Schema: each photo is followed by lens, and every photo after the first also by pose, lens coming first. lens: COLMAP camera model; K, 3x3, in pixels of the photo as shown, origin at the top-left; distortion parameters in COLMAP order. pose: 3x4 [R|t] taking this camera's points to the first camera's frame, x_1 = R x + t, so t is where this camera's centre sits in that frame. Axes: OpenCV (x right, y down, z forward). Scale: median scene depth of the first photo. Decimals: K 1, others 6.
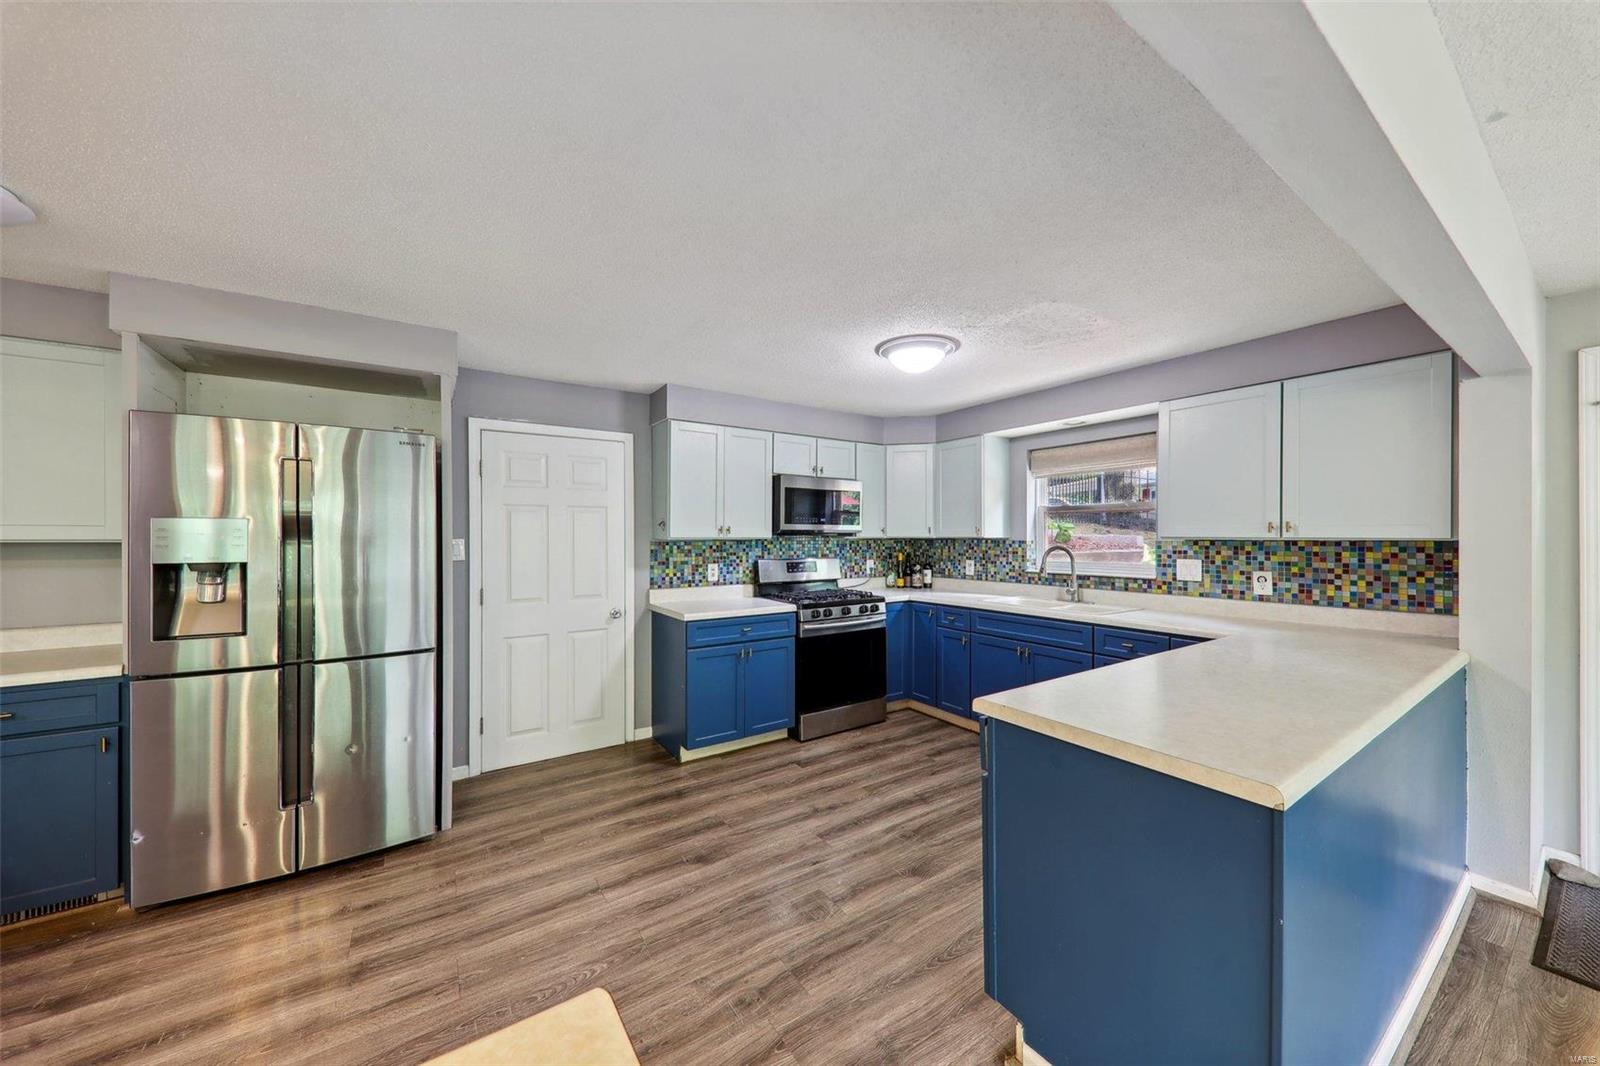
lens RADIAL K [[550.2, 0, 794.8], [0, 550.2, 539.5], [0, 0, 1]] dist [0.010111, -0.002876]
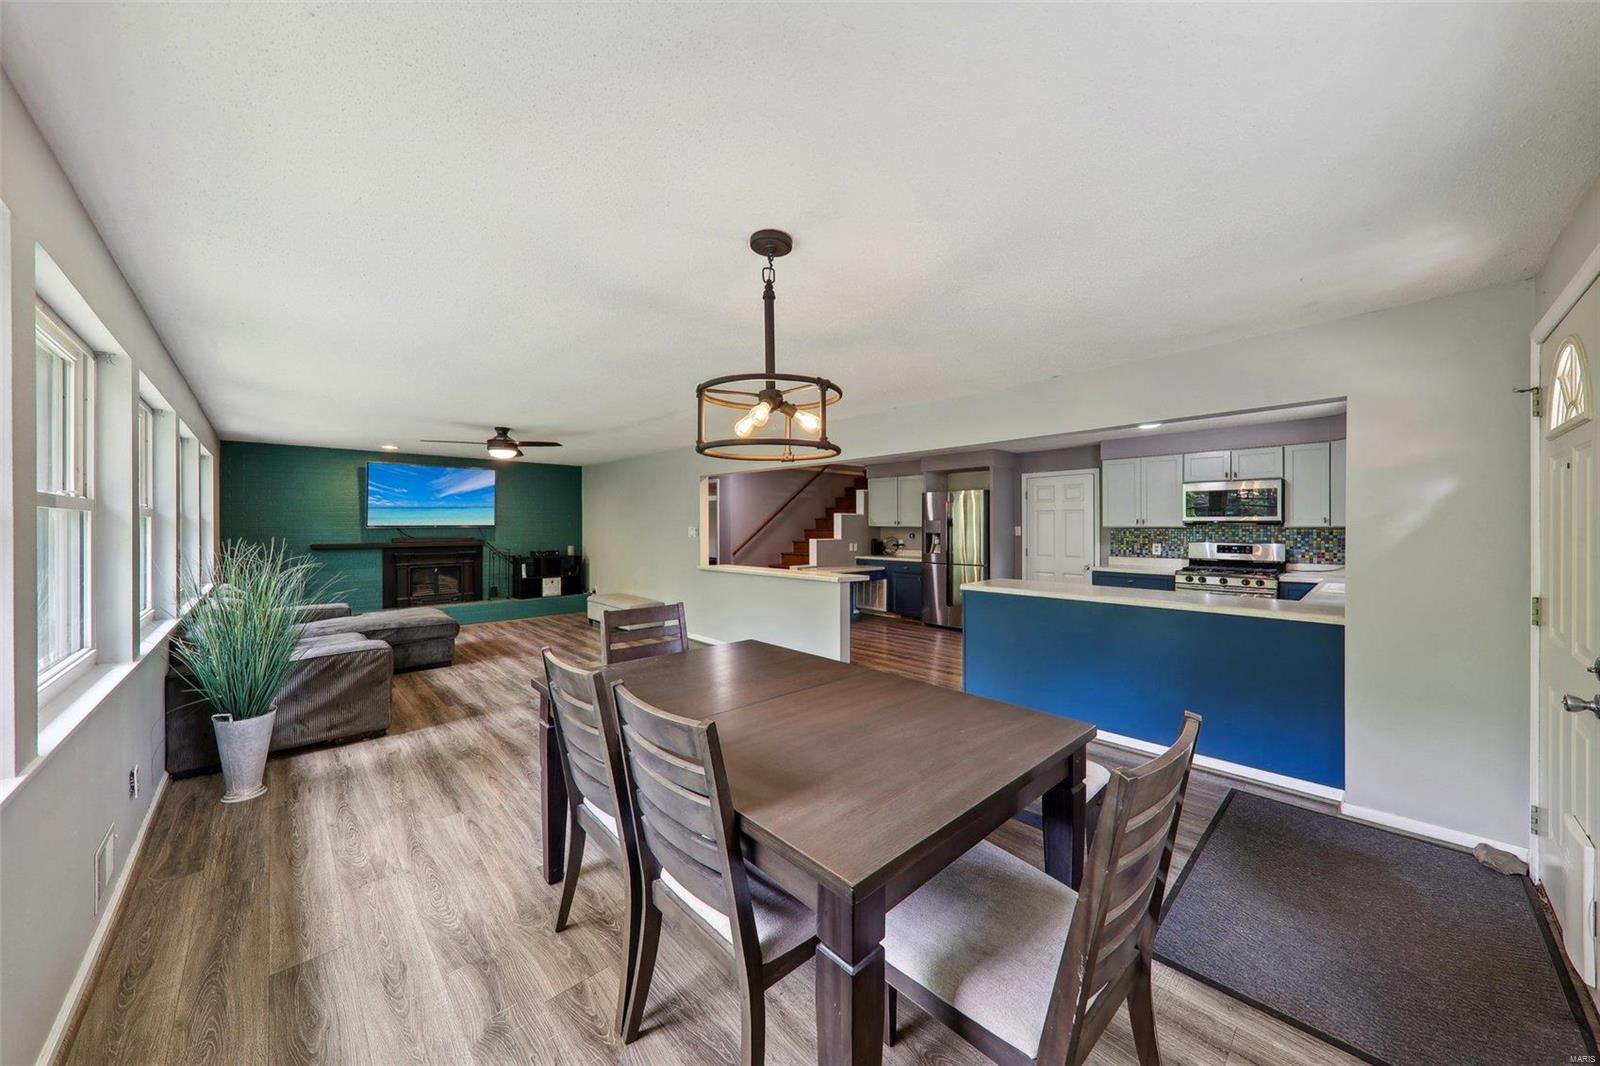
lens RADIAL K [[550.2, 0, 790.4], [0, 550.2, 525.1], [0, 0, 1]] dist [0.010111, -0.002876]
pose [[0.162662, 0.001397, -0.986681, 1.410843], [-0.003707, 0.999993, 0.000805, -0.004735], [0.986675, 0.003527, 0.162666, -0.306575]]
